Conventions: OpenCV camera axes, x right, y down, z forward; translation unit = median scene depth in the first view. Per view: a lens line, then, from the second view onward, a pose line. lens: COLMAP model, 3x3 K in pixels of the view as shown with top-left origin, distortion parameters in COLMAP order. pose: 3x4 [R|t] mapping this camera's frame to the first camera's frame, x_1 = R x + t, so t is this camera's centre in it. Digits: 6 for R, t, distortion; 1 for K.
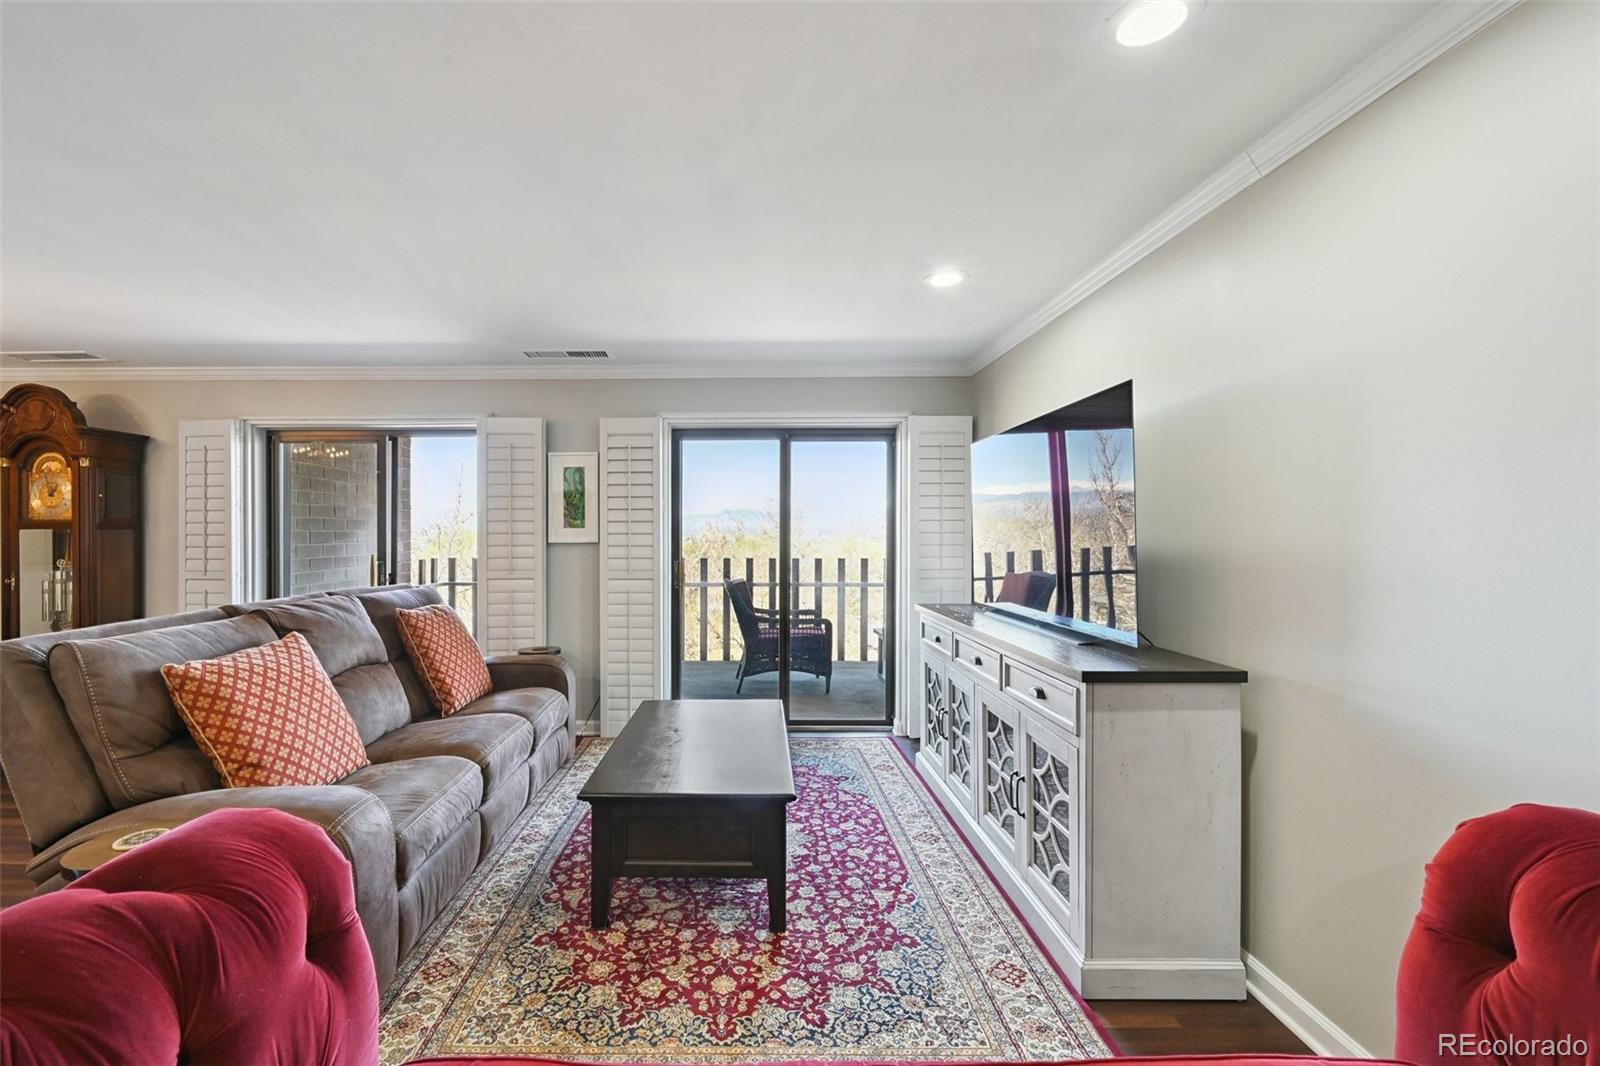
lens RADIAL K [[660.0, 0, 743.0], [0, 660.0, 532.3], [0, 0, 1]] dist [0.001148, 0.000125]
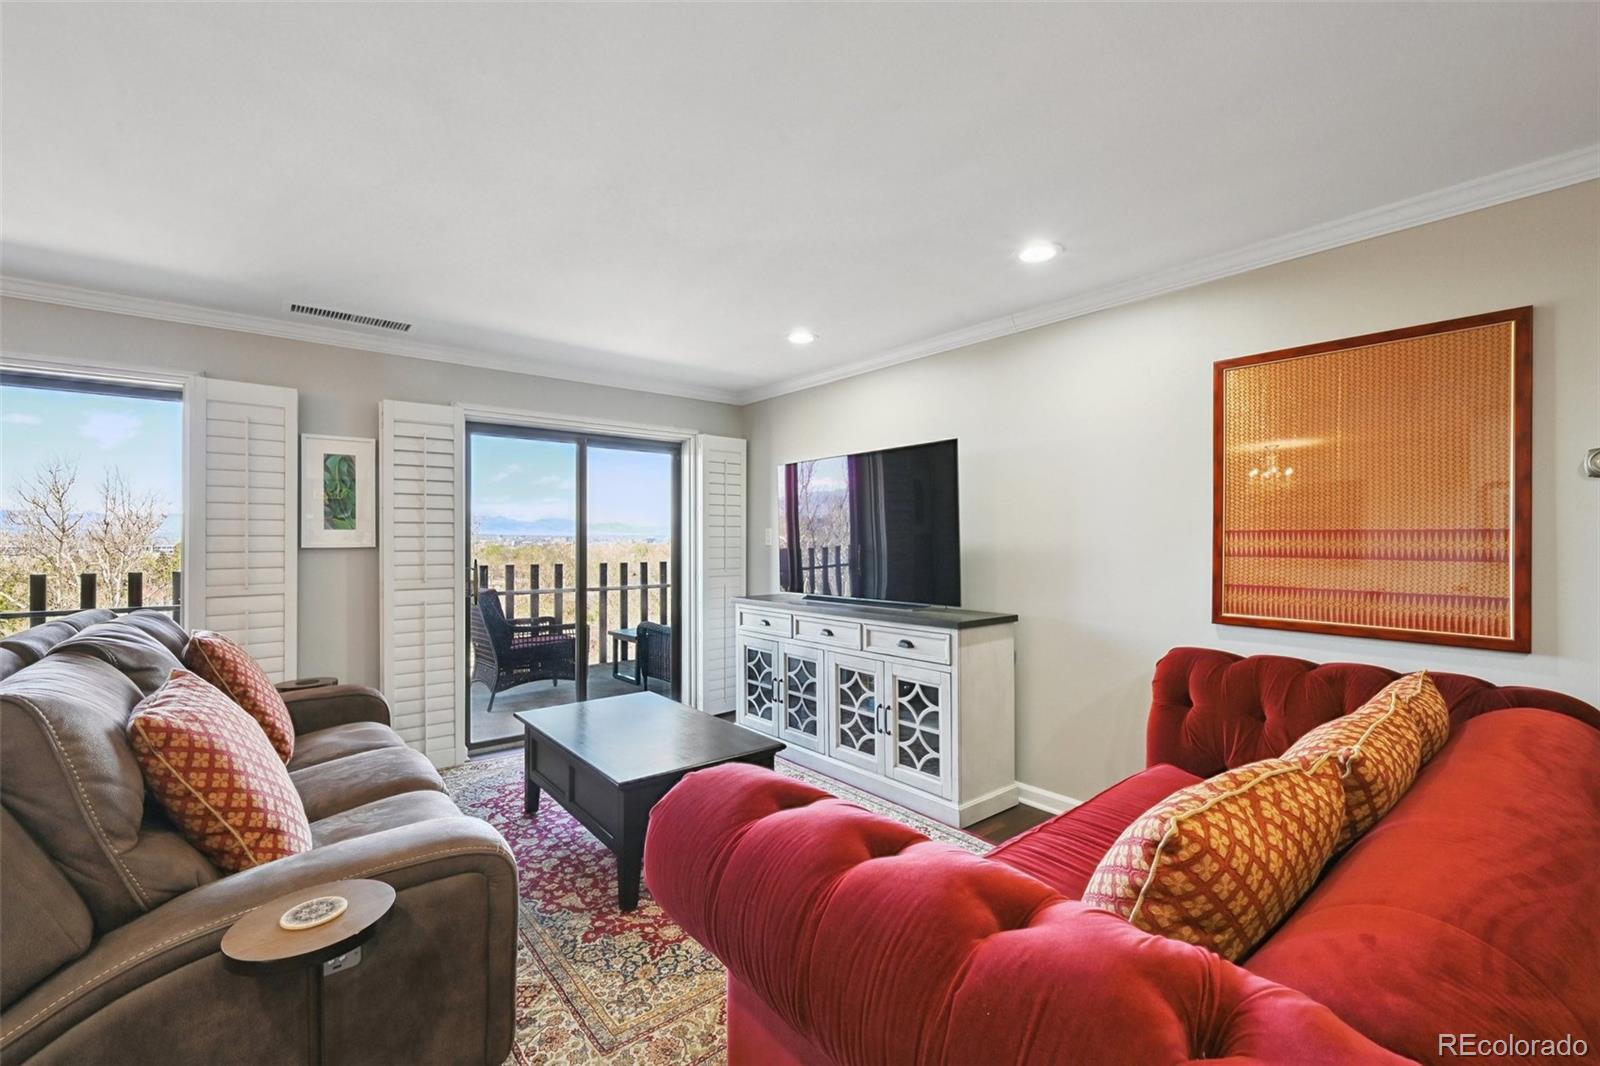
lens RADIAL K [[671.3, 0, 802.9], [0, 671.3, 534.4], [0, 0, 1]] dist [-0.001295, 0.000422]
pose [[0.767748, 0.006918, 0.640714, -0.505330], [-0.001440, 0.999958, -0.009071, 0.008708], [-0.640750, 0.006042, 0.767726, 0.001903]]
